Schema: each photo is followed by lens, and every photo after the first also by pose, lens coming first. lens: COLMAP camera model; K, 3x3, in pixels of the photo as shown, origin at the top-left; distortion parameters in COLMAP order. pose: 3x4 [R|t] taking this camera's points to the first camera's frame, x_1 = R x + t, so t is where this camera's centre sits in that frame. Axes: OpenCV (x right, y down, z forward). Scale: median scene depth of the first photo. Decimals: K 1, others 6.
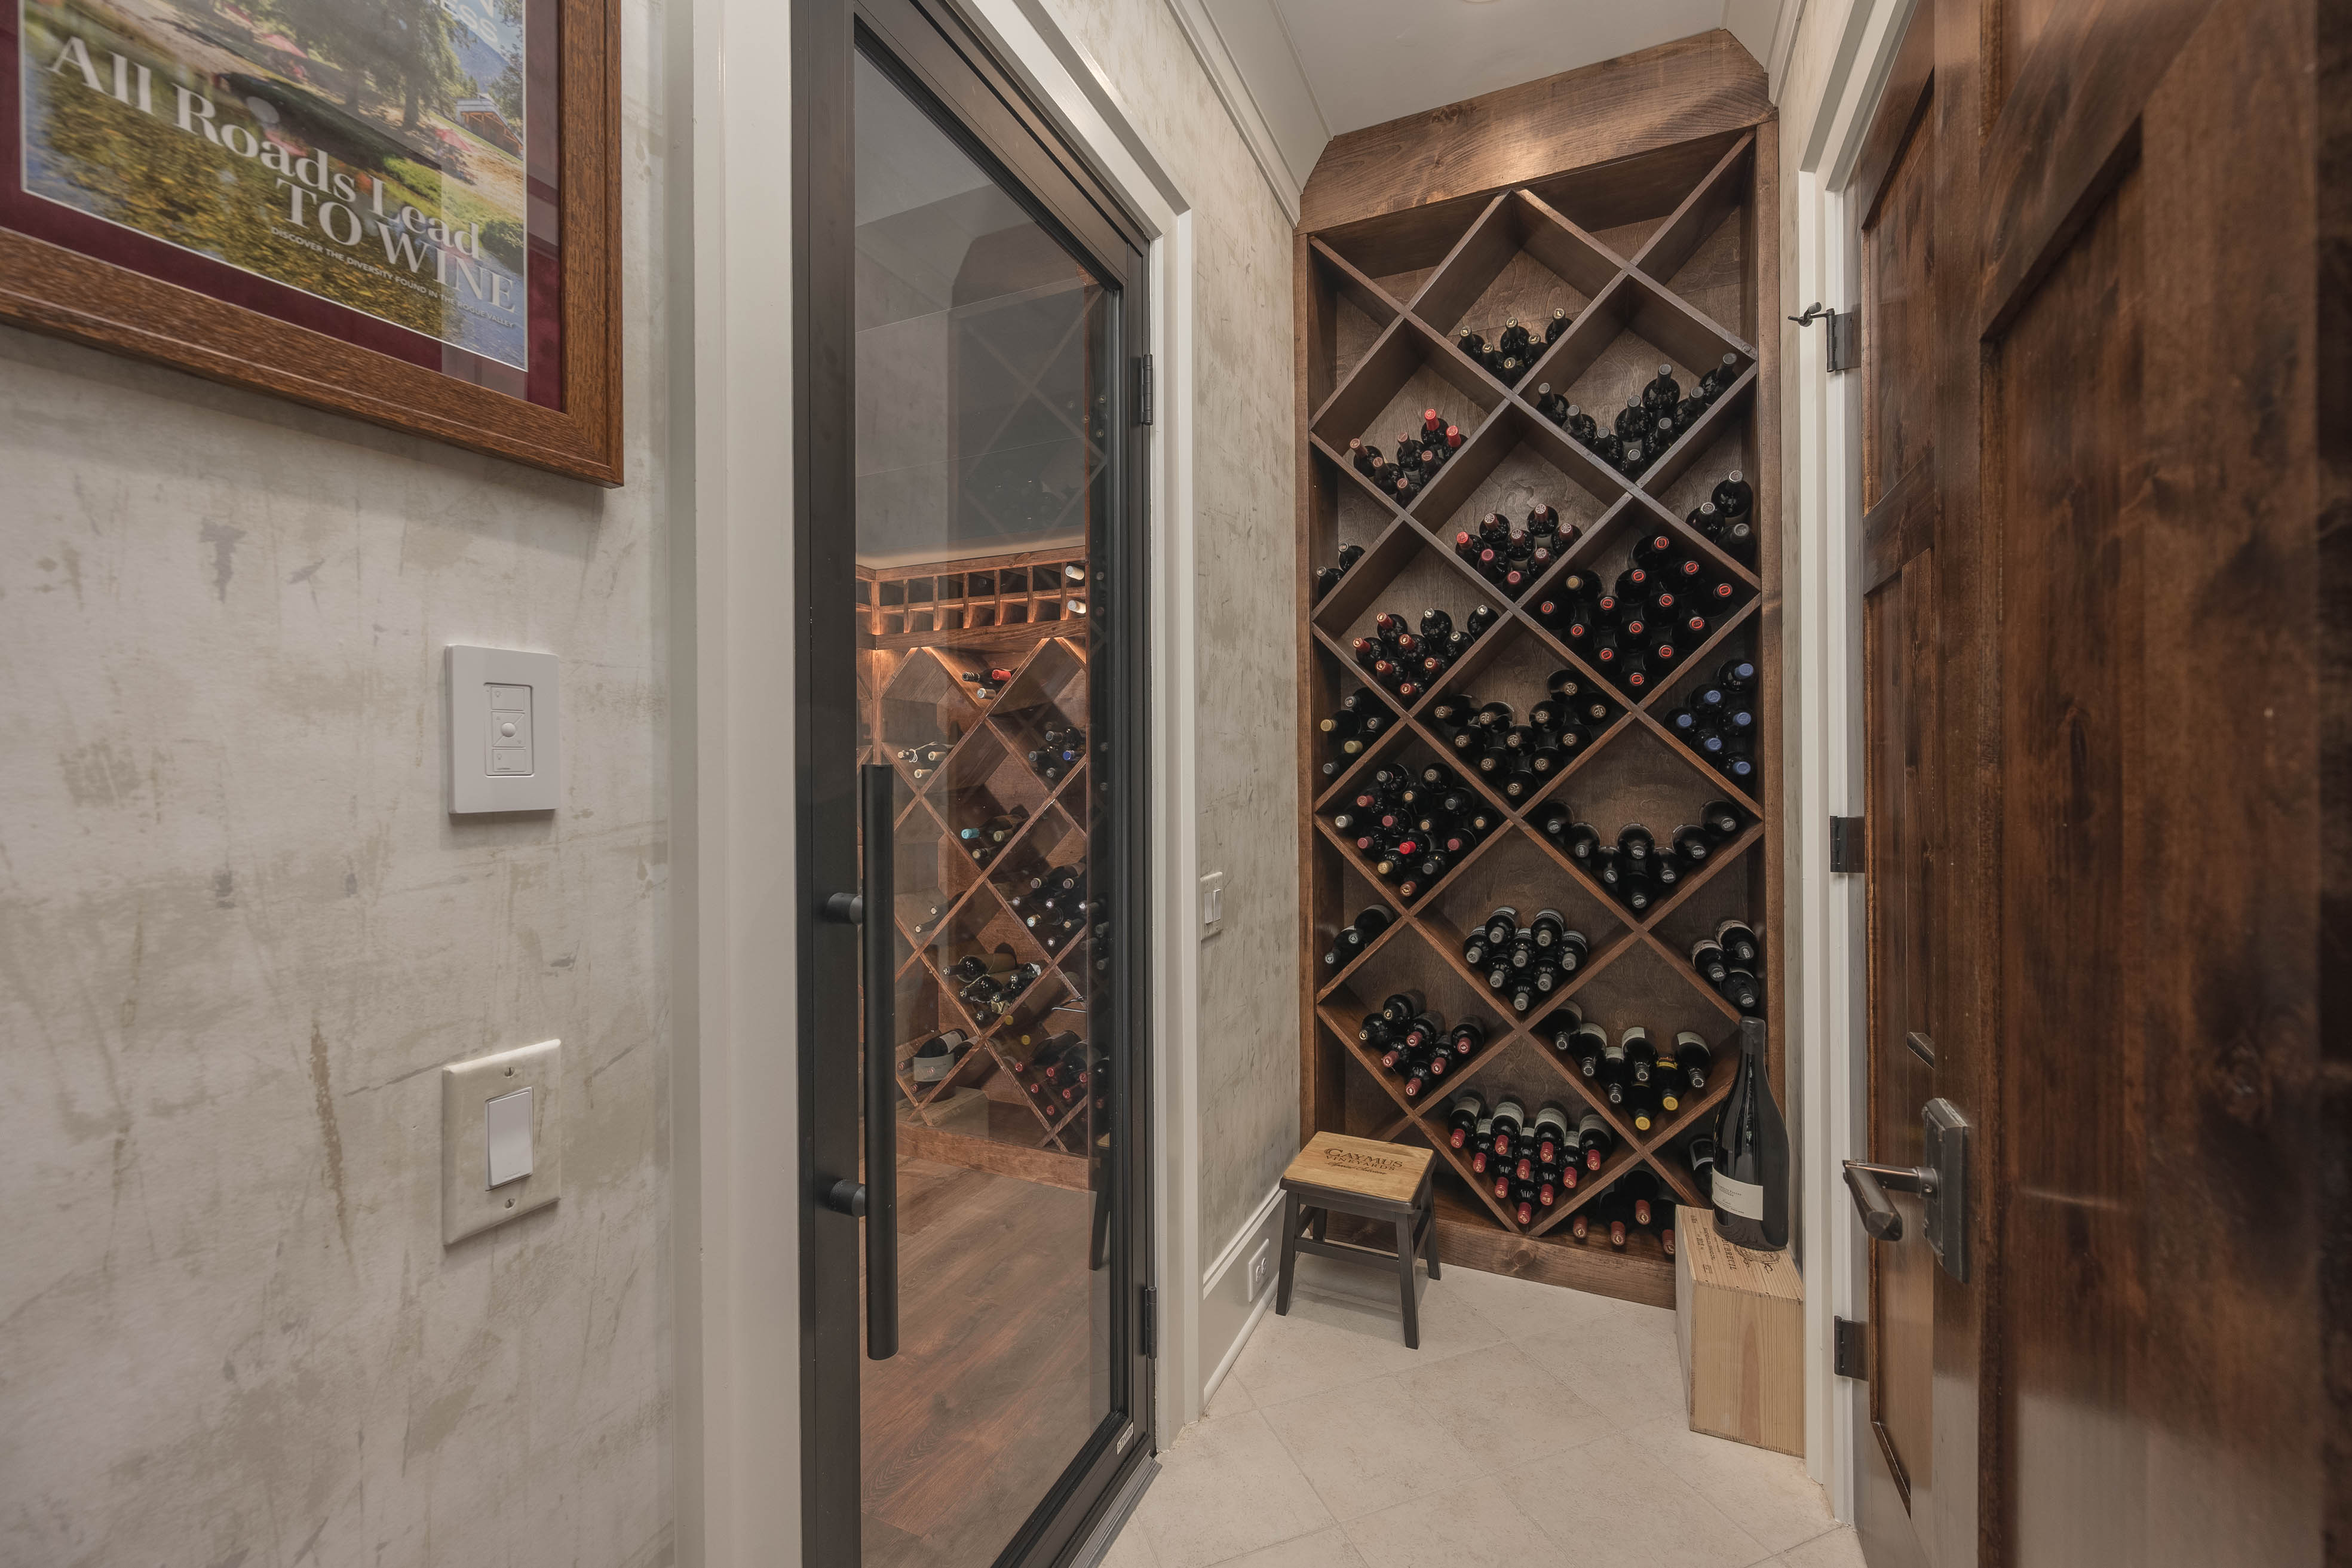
lens RADIAL K [[942.1, 0, 1171.1], [0, 942.1, 774.8], [0, 0, 1]] dist [-0.000772, -0.000013]
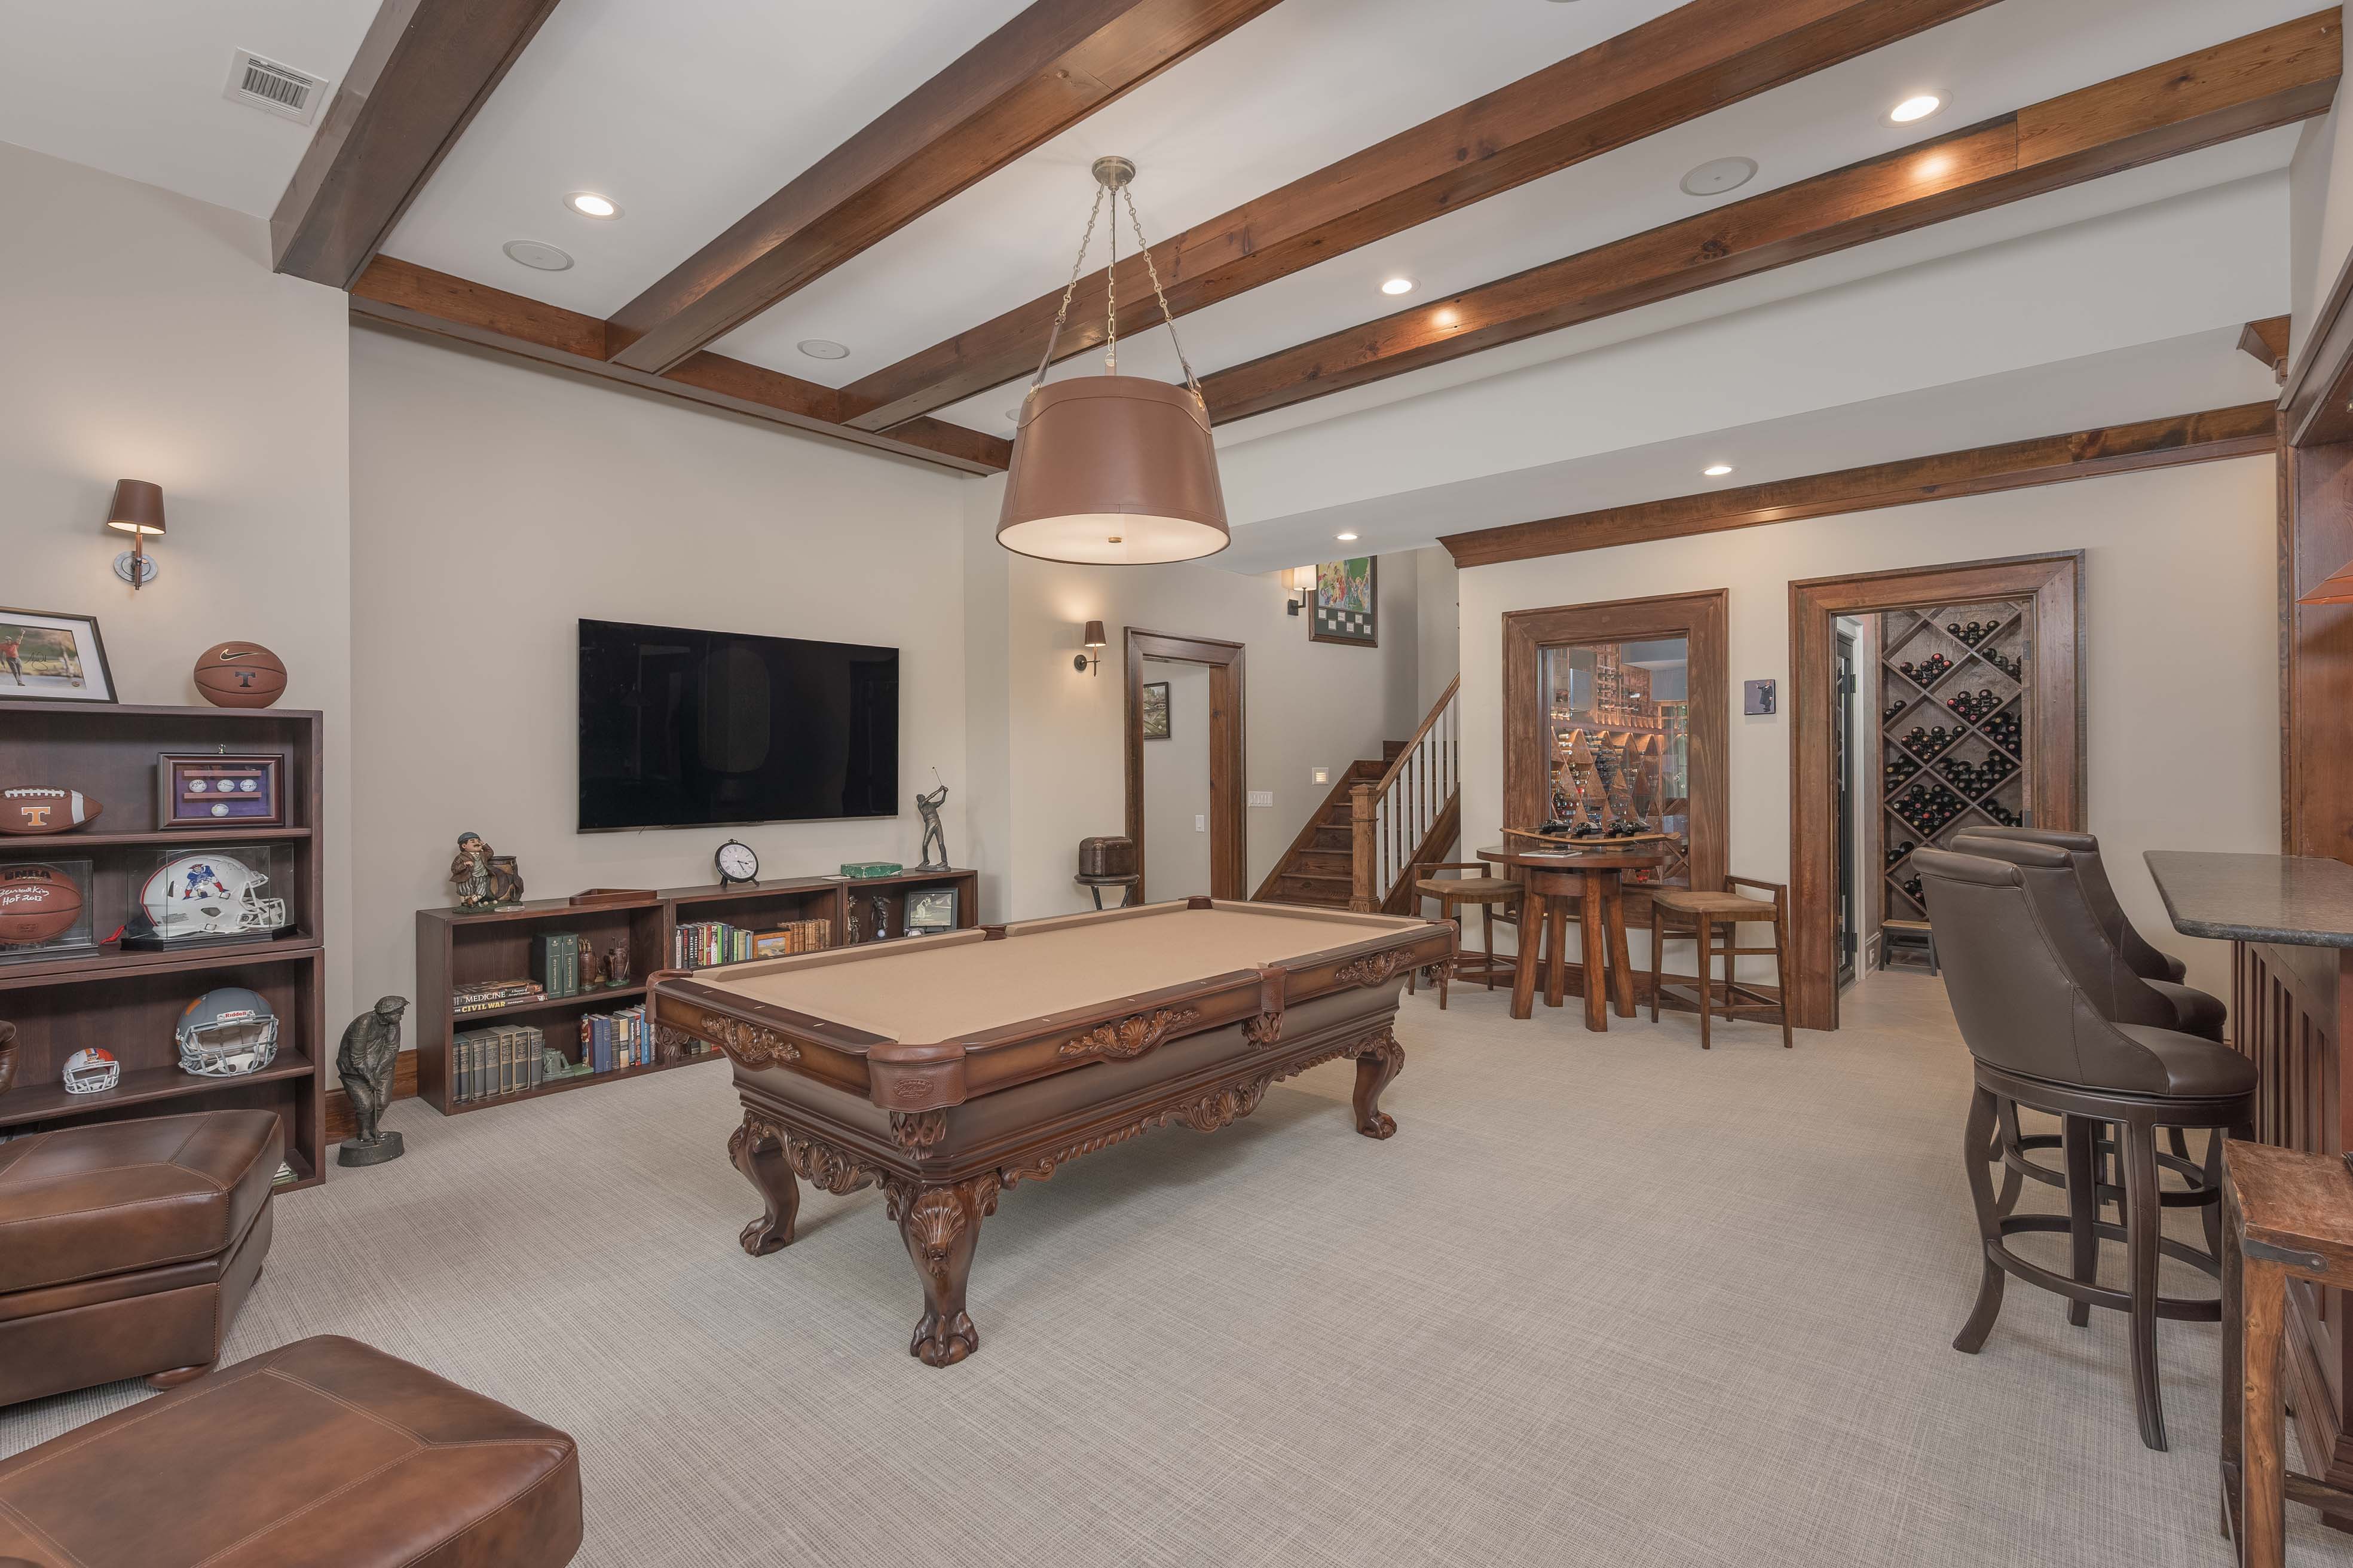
lens RADIAL K [[1081.1, 0, 1178.9], [0, 1081.1, 775.4], [0, 0, 1]] dist [0.005107, -0.000185]
pose [[0.960234, -0.001497, -0.279193, -0.934291], [0.001409, 0.999999, -0.000518, -0.039207], [0.279193, 0.000104, 0.960235, -2.565329]]
